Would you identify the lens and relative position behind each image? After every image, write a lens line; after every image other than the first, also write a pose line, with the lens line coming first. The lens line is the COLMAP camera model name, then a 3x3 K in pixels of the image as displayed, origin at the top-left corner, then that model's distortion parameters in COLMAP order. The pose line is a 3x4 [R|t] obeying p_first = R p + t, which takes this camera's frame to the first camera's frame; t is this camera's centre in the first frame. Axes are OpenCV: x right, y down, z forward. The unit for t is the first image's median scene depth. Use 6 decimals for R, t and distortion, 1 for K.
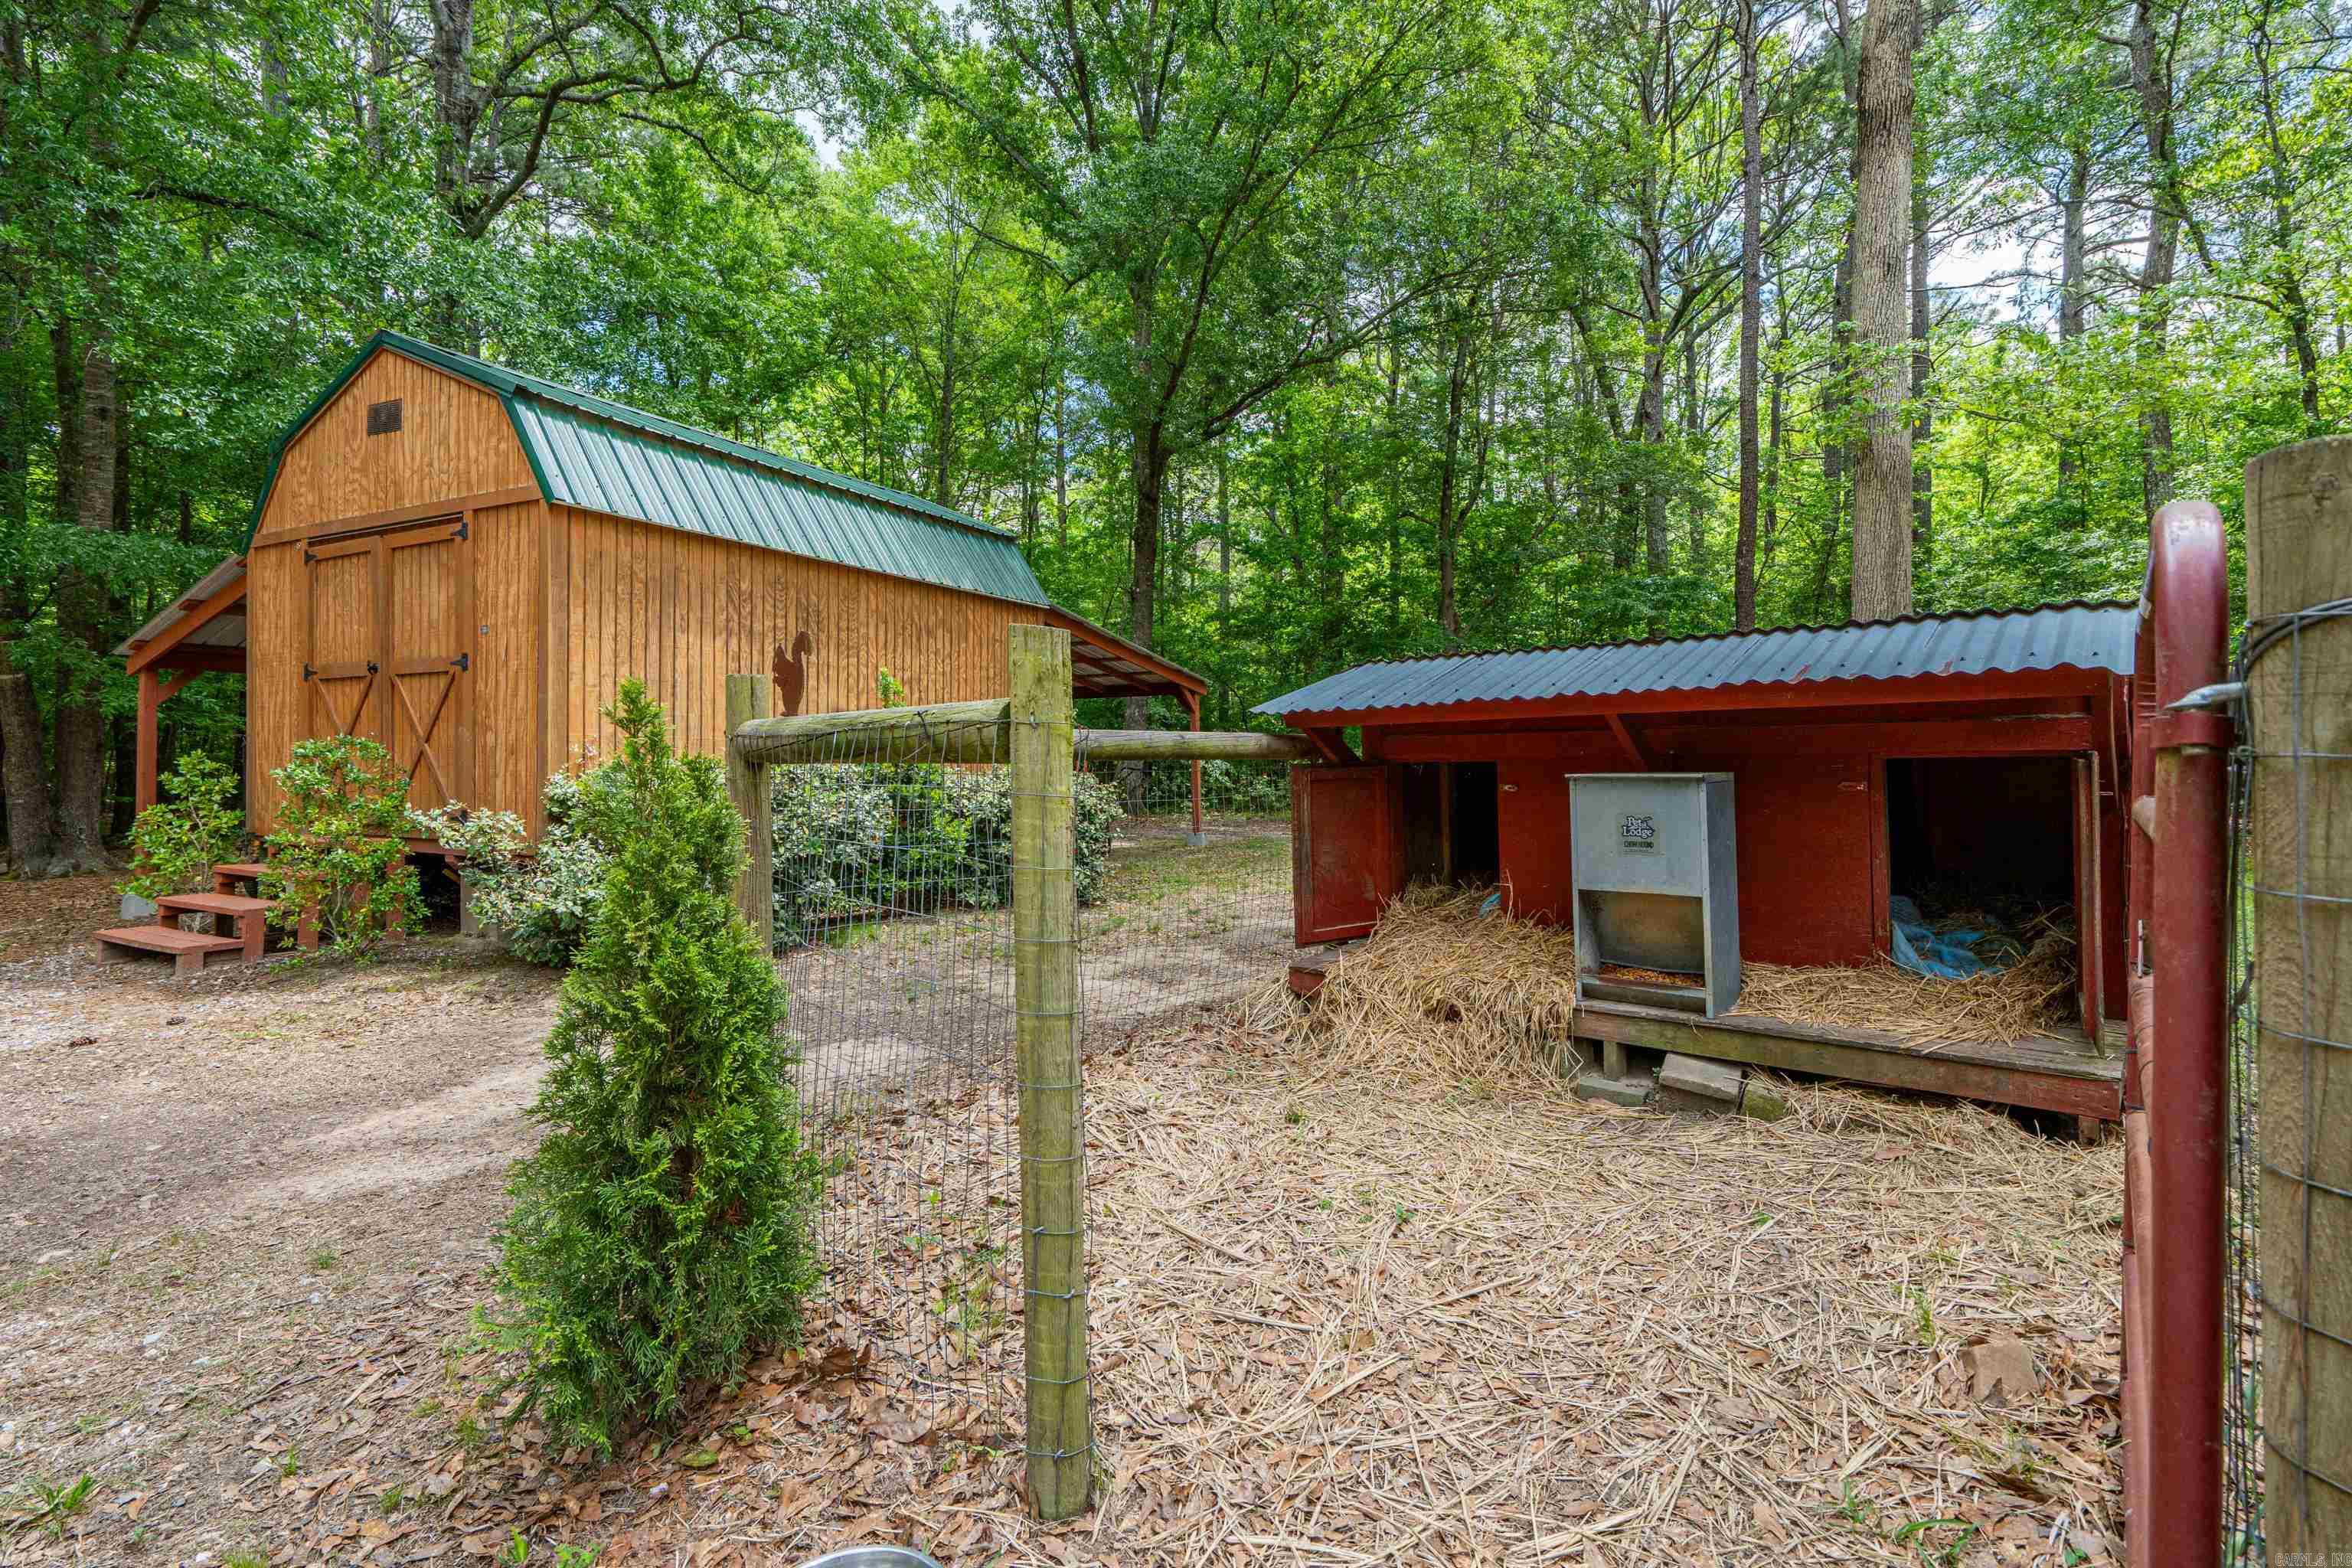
lens RADIAL K [[1079.0, 0, 1174.9], [0, 1079.0, 728.9], [0, 0, 1]] dist [0.001506, 0.000086]
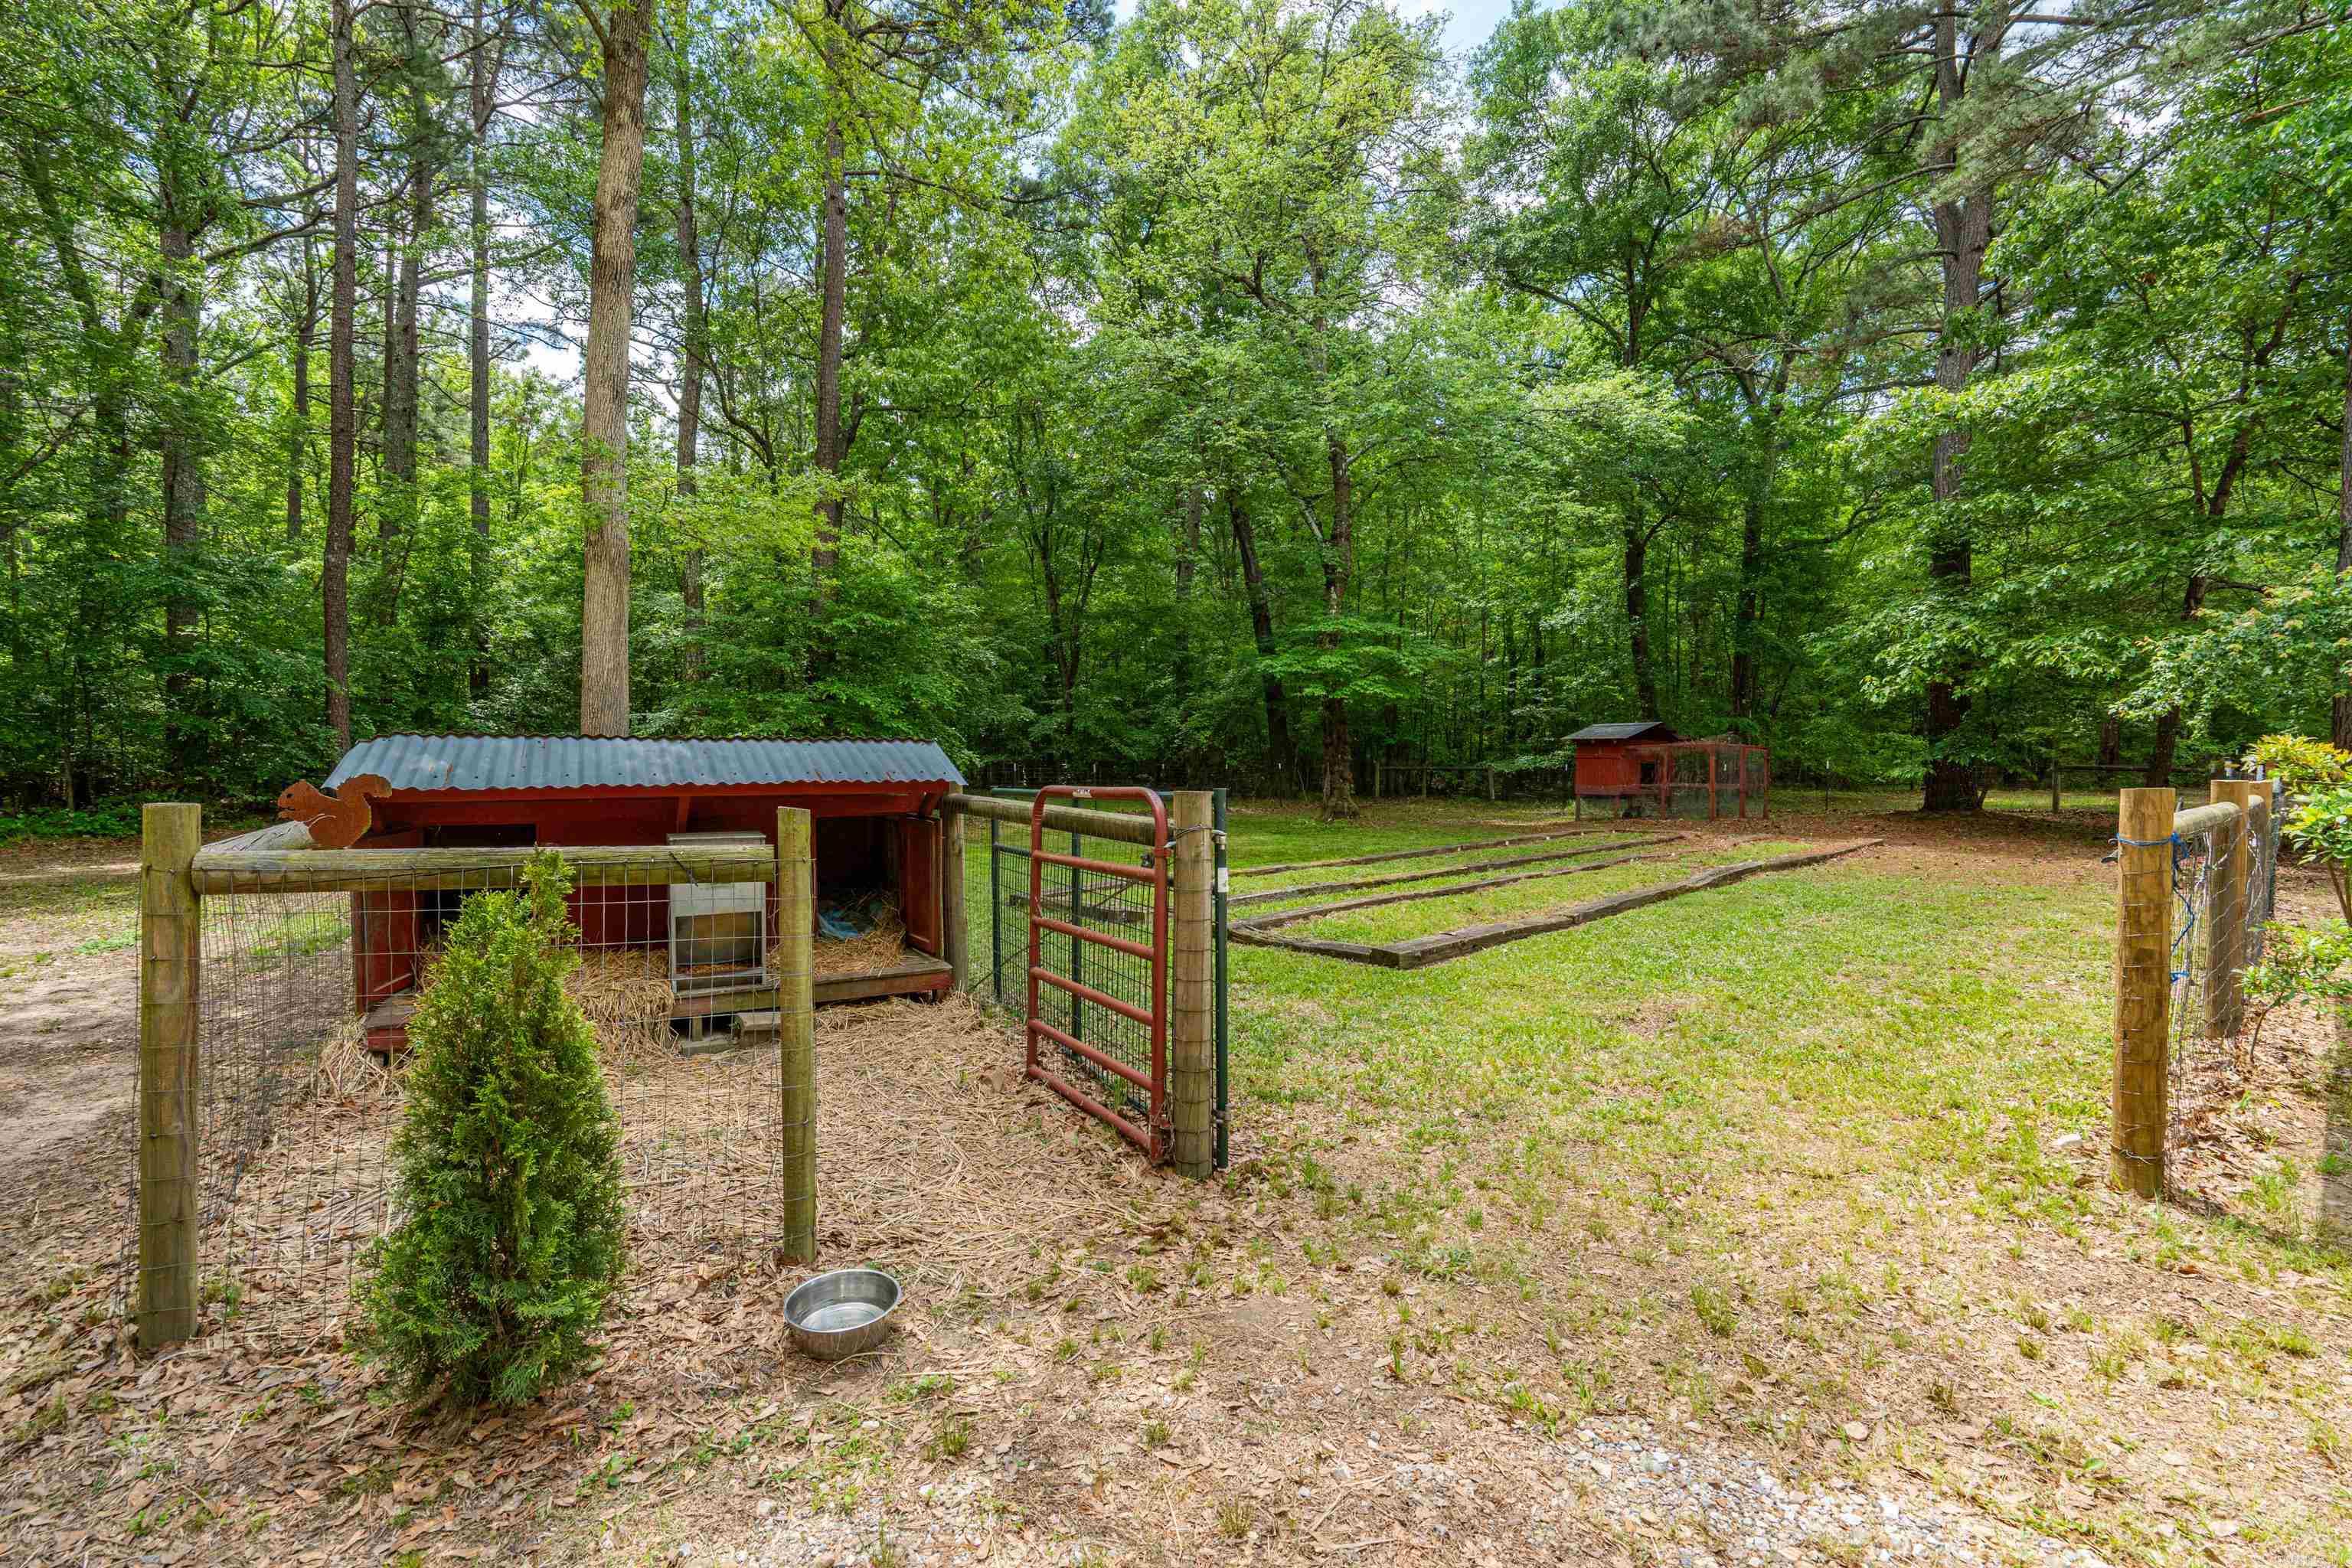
lens RADIAL K [[1079.0, 0, 1175.0], [0, 1079.0, 798.0], [0, 0, 1]] dist [0.001506, 0.000086]
pose [[0.260947, 0.011834, 0.965281, -0.950305], [-0.015080, 0.999853, -0.008181, 0.001444], [-0.965235, -0.012422, 0.261087, 0.021092]]
